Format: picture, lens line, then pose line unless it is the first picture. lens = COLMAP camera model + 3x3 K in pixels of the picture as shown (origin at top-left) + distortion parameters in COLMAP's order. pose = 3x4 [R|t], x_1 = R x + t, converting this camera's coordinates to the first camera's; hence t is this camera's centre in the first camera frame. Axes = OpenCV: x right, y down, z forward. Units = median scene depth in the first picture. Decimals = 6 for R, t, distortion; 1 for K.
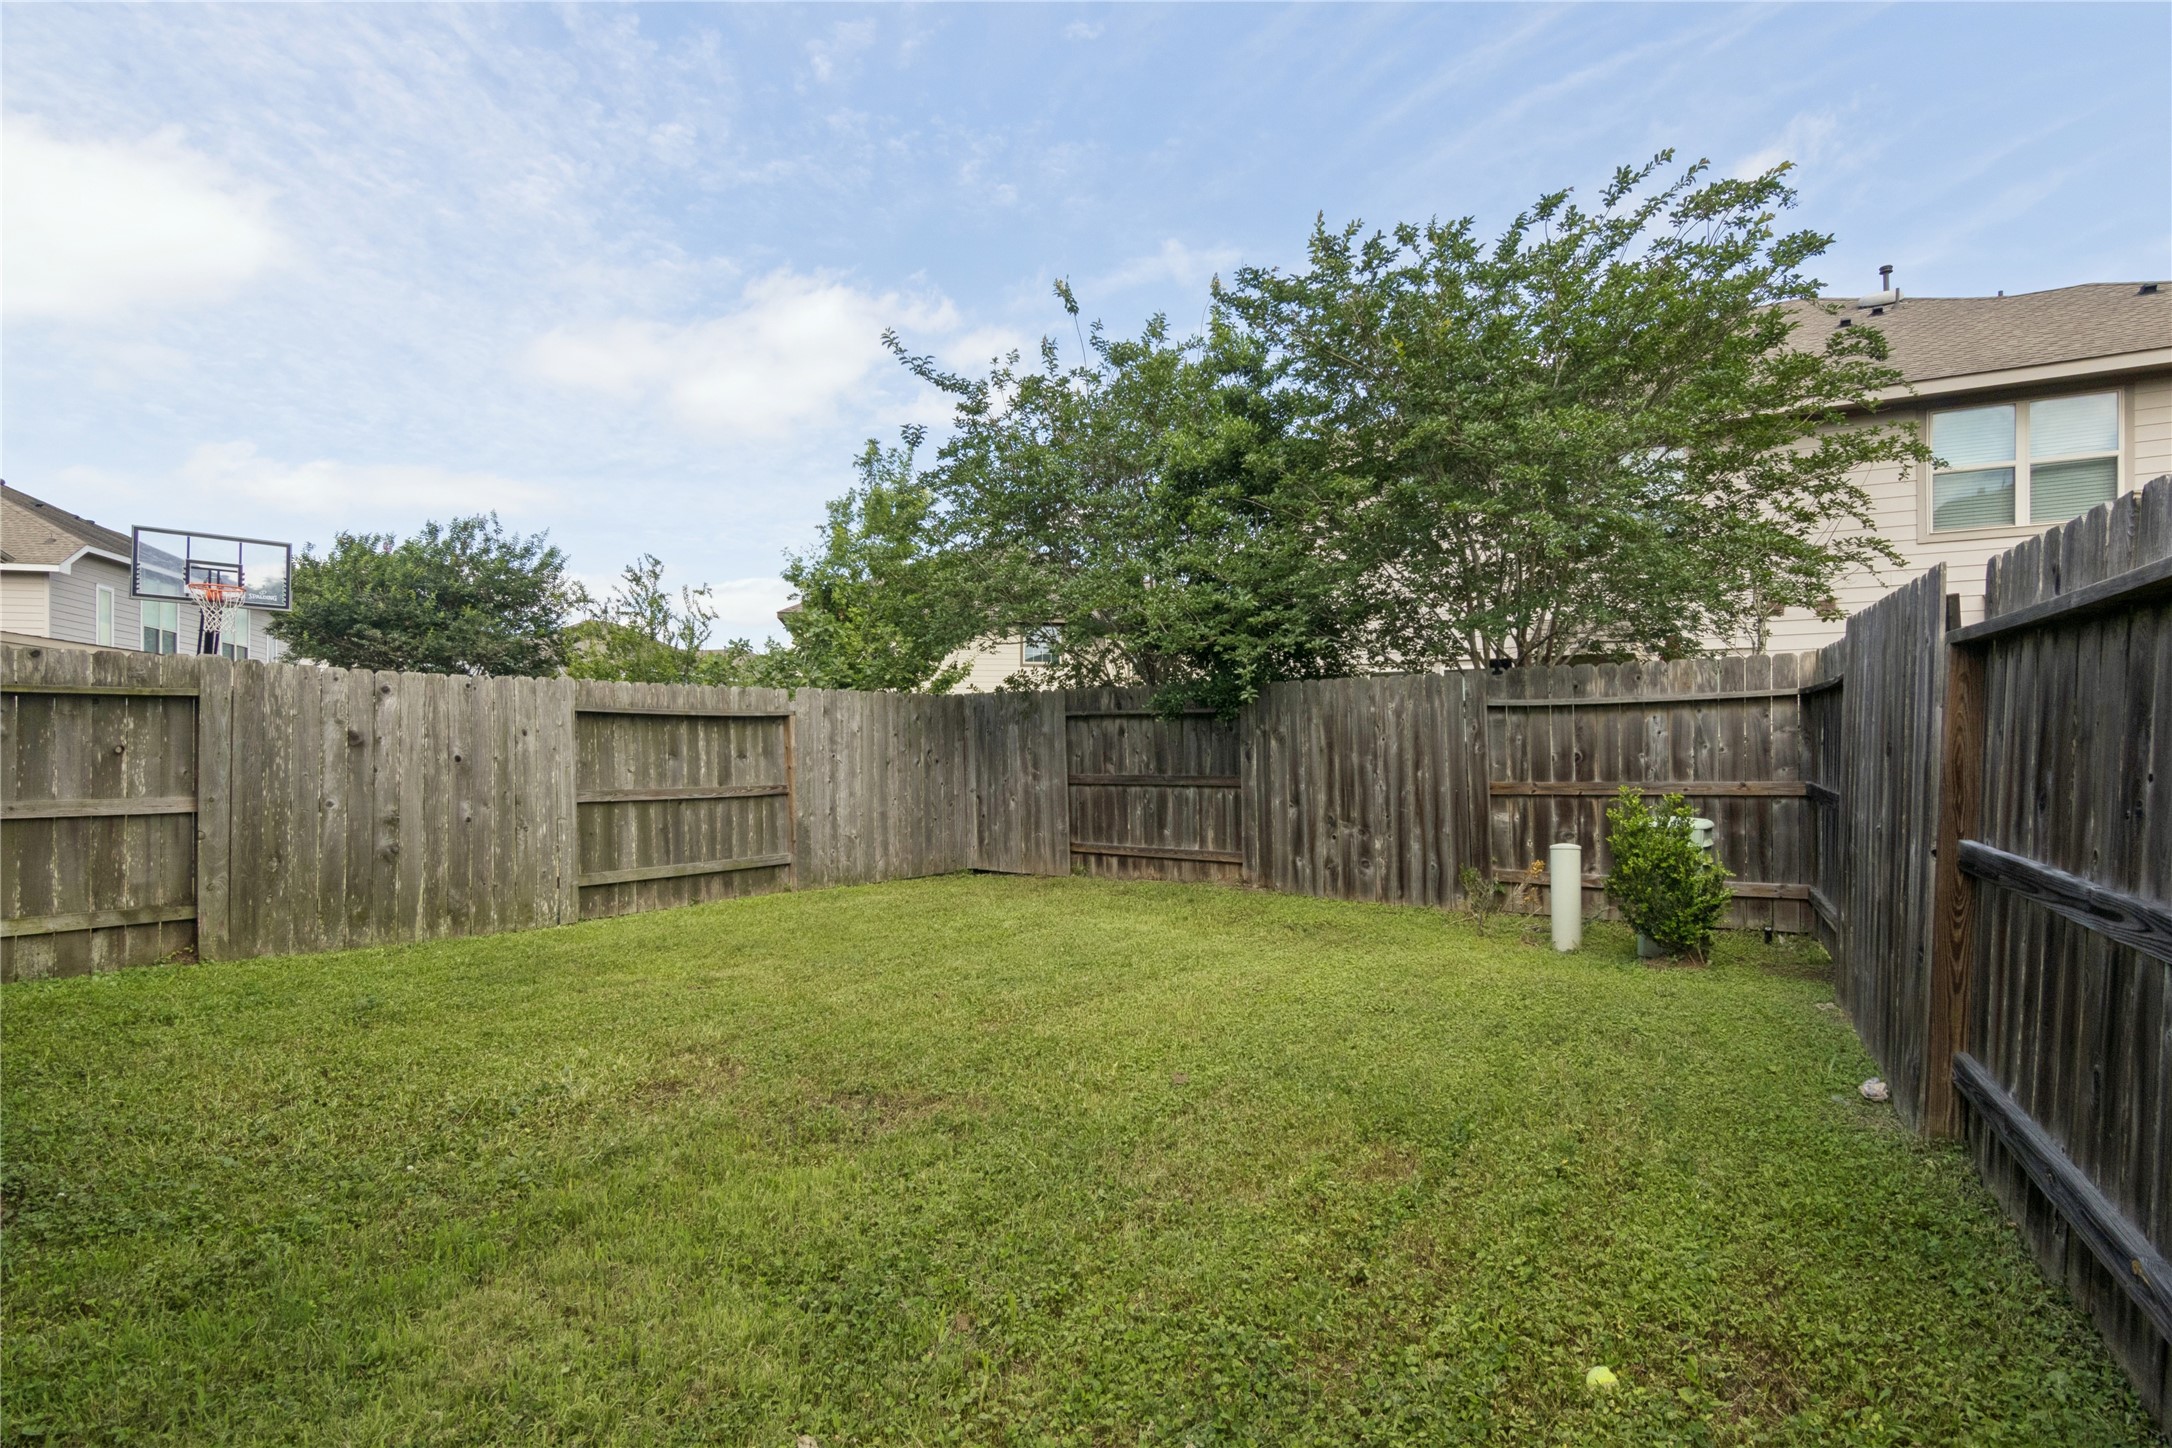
lens RADIAL K [[1108.1, 0, 1095.7], [0, 1108.1, 730.7], [0, 0, 1]] dist [-0.002314, 0.000820]
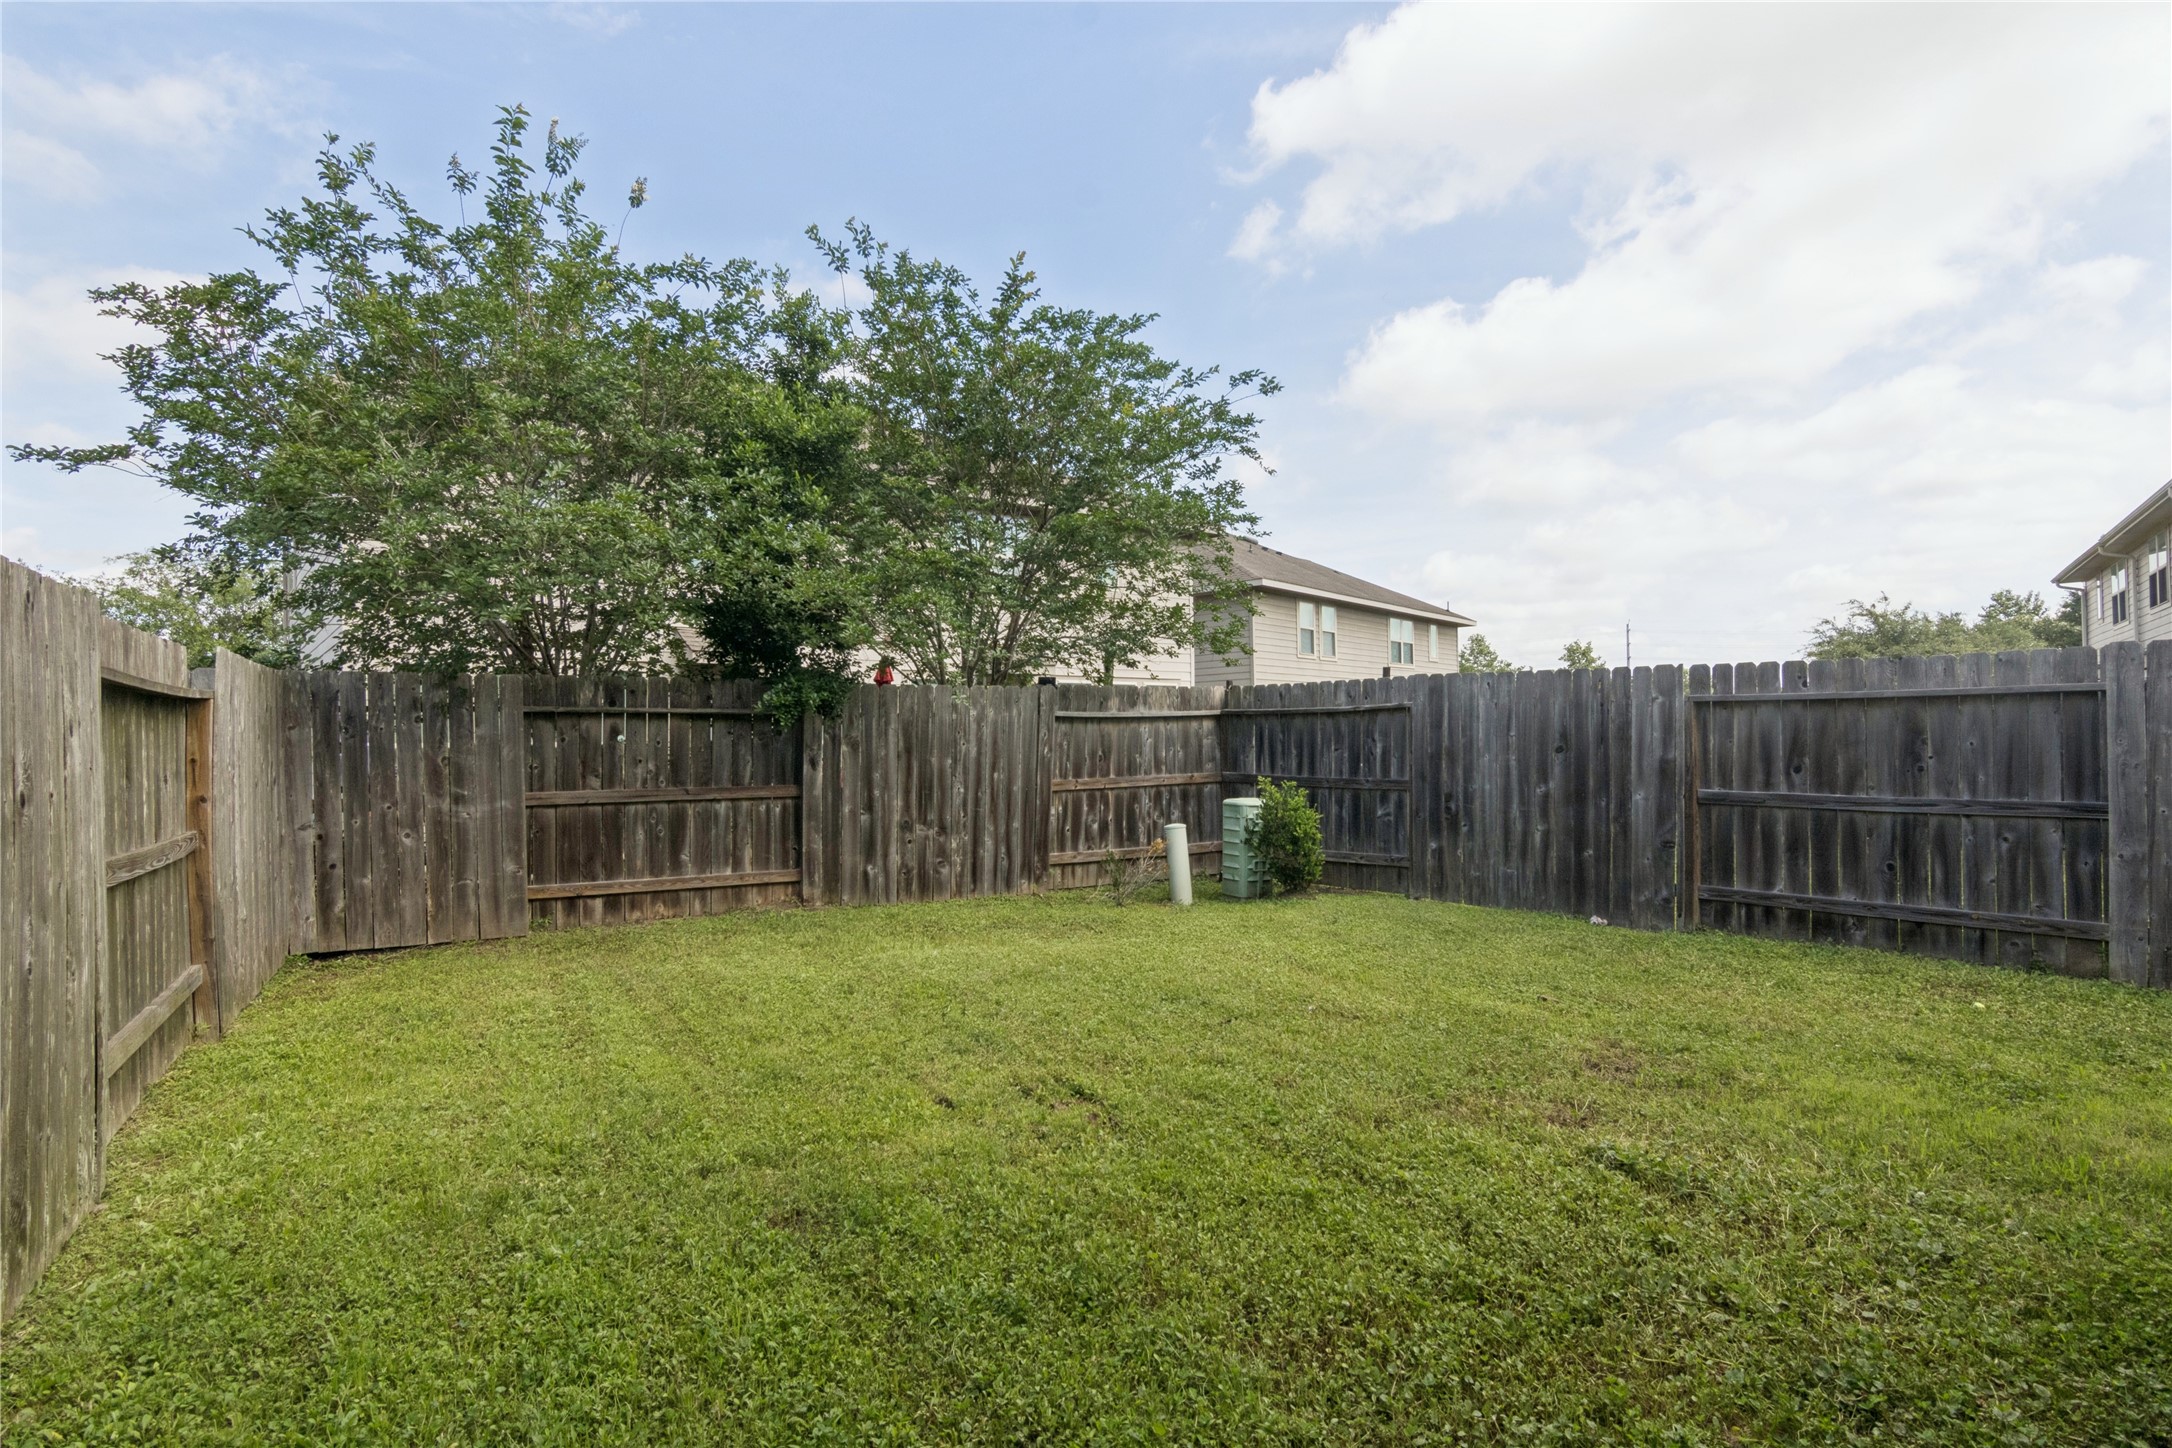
lens RADIAL K [[1108.1, 0, 1095.7], [0, 1108.1, 730.7], [0, 0, 1]] dist [-0.002314, 0.000820]
pose [[0.394566, 0.018614, 0.918679, -0.645455], [-0.001144, 0.999804, -0.019767, 0.015131], [-0.918867, 0.006749, 0.394510, 0.444785]]
